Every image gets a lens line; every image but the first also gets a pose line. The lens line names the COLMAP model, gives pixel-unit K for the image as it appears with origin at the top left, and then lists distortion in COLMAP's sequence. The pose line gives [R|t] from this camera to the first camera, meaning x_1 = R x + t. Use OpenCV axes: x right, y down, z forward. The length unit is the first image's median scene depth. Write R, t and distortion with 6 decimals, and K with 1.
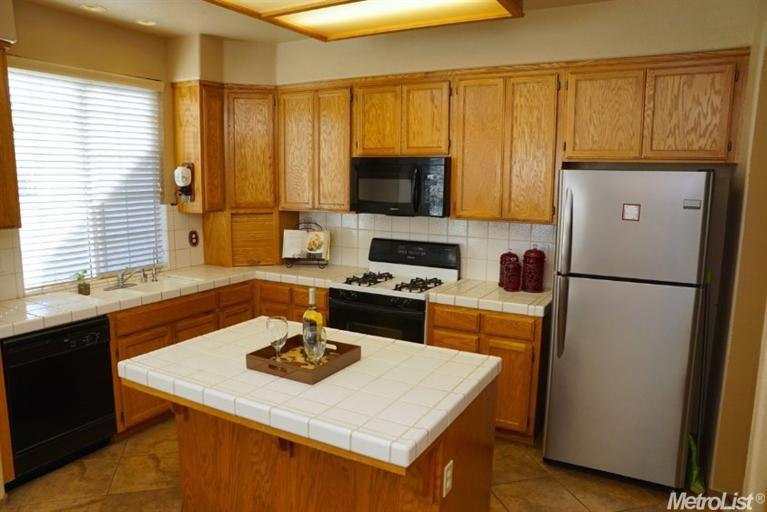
lens RADIAL K [[540.1, 0, 383.5], [0, 540.1, 256.0], [0, 0, 1]] dist [-0.144251, 0.077842]
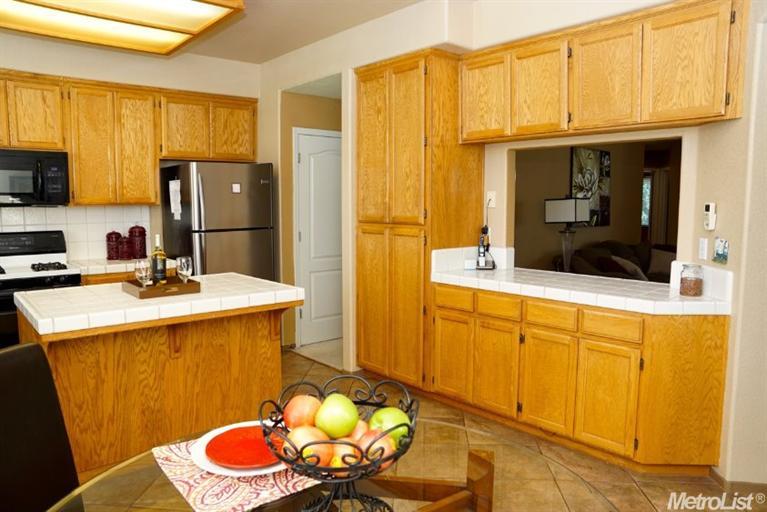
lens RADIAL K [[540.1, 0, 383.5], [0, 540.1, 256.0], [0, 0, 1]] dist [-0.144251, 0.077842]
pose [[0.328582, -0.104230, 0.938707, -0.761871], [0.143904, 0.987813, 0.059310, 0.073646], [-0.933448, 0.115595, 0.339576, 0.012961]]
